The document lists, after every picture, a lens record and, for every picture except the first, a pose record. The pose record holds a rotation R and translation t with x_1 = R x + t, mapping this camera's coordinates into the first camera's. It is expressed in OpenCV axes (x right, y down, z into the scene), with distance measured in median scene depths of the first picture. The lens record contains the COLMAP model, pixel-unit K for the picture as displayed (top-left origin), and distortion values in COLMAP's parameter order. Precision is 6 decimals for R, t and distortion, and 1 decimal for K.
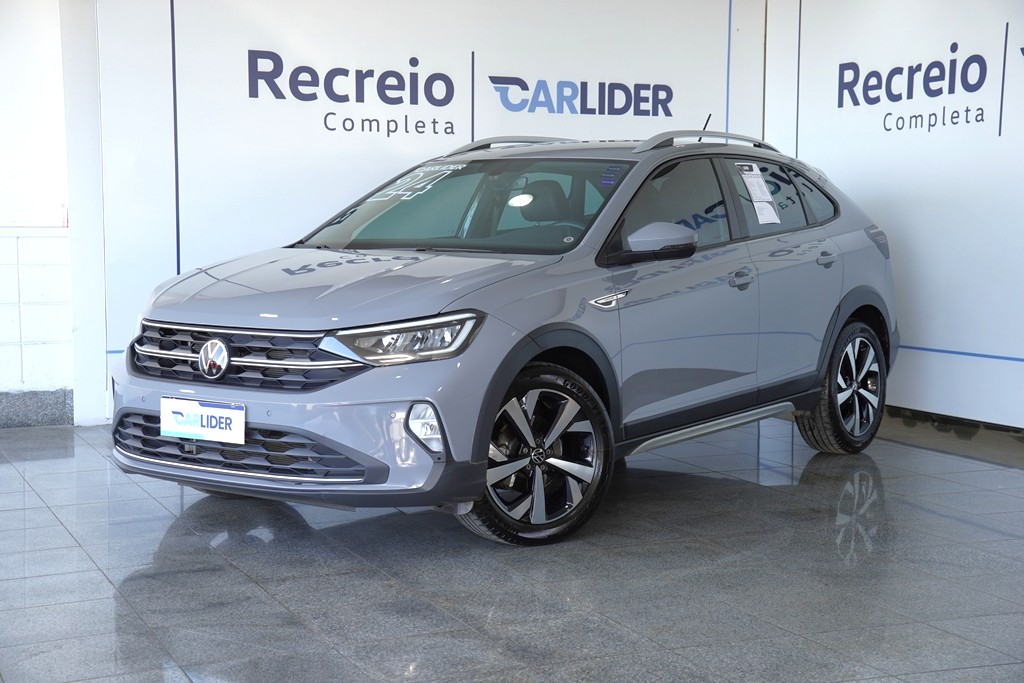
lens RADIAL K [[1517.6, 0, 511.4], [0, 1517.6, 343.3], [0, 0, 1]] dist [0.202082, 0.000000]
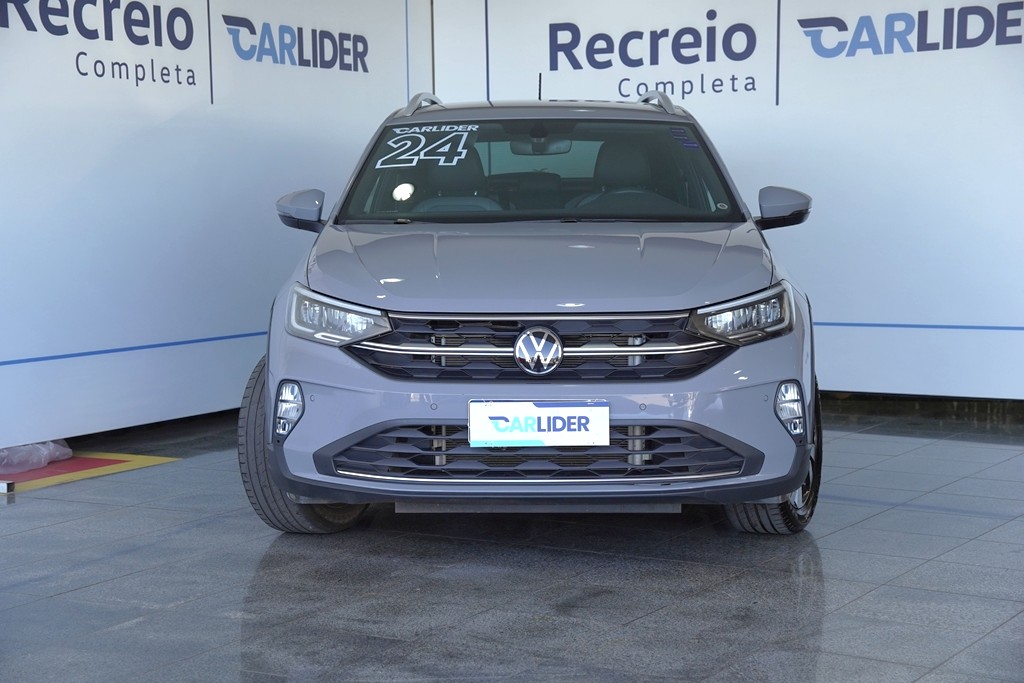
lens RADIAL K [[1823.8, 0, 510.7], [0, 1823.8, 335.5], [0, 0, 1]] dist [0.350749, 0.000000]
pose [[0.815008, -0.054482, 0.576883, -0.551544], [0.057944, 0.998243, 0.012413, -0.008403], [-0.576546, 0.023311, 0.816732, 0.121634]]
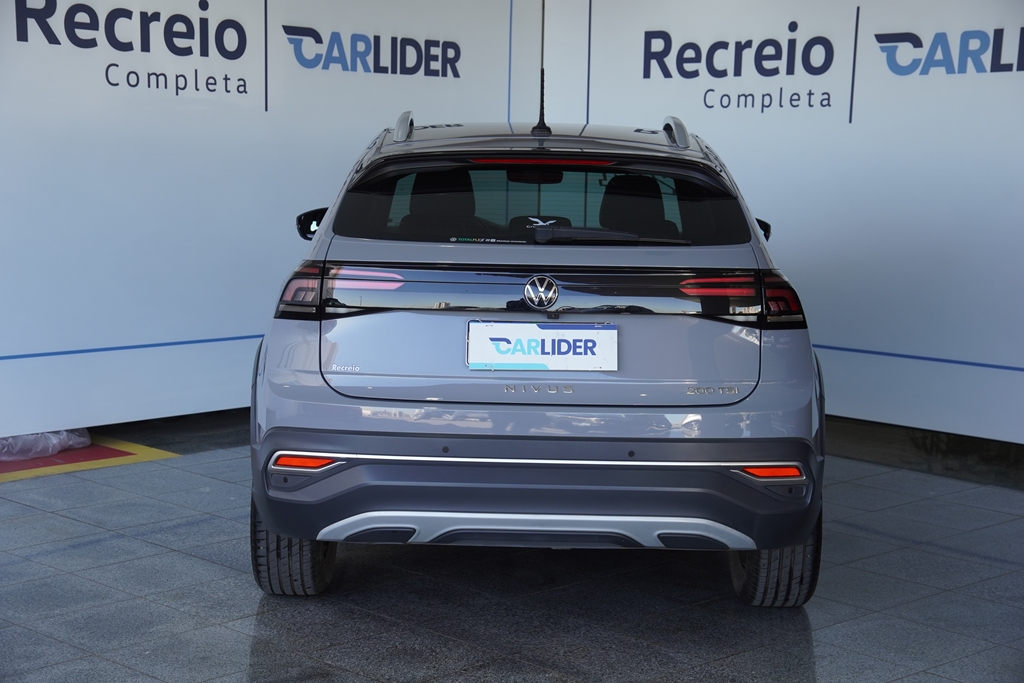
lens RADIAL K [[1674.7, 0, 510.9], [0, 1674.7, 342.0], [0, 0, 1]] dist [0.274176, 0.000000]
pose [[0.931900, -0.023608, 0.361945, -0.283051], [0.008071, 0.998982, 0.044379, -0.046901], [-0.362625, -0.038436, 0.931142, 0.081343]]
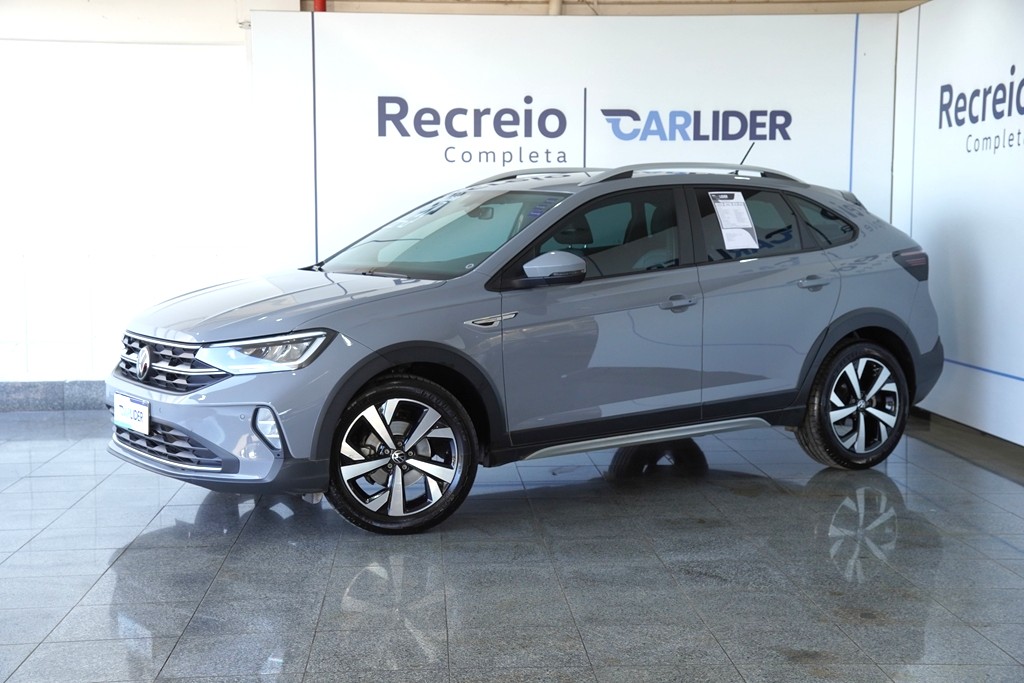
lens RADIAL K [[1399.4, 0, 515.7], [0, 1399.4, 335.7], [0, 0, 1]] dist [0.158558, 0.000000]
pose [[0.939941, 0.025713, -0.340368, 0.325545], [-0.025174, 0.999665, 0.006002, -0.018190], [0.340408, 0.002927, 0.940273, 0.025804]]
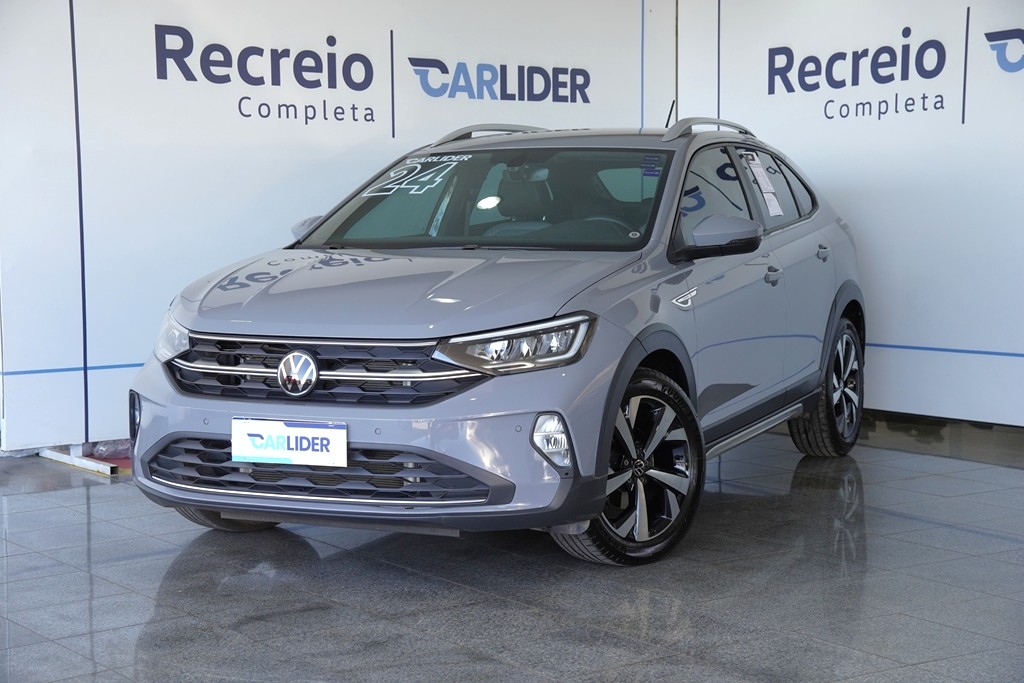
lens RADIAL K [[1674.0, 0, 509.8], [0, 1674.0, 343.9], [0, 0, 1]] dist [0.270434, 0.000000]
pose [[0.980049, -0.026211, 0.197018, -0.184639], [0.027195, 0.999628, -0.002286, -0.001035], [-0.196885, 0.007598, 0.980397, 0.006217]]
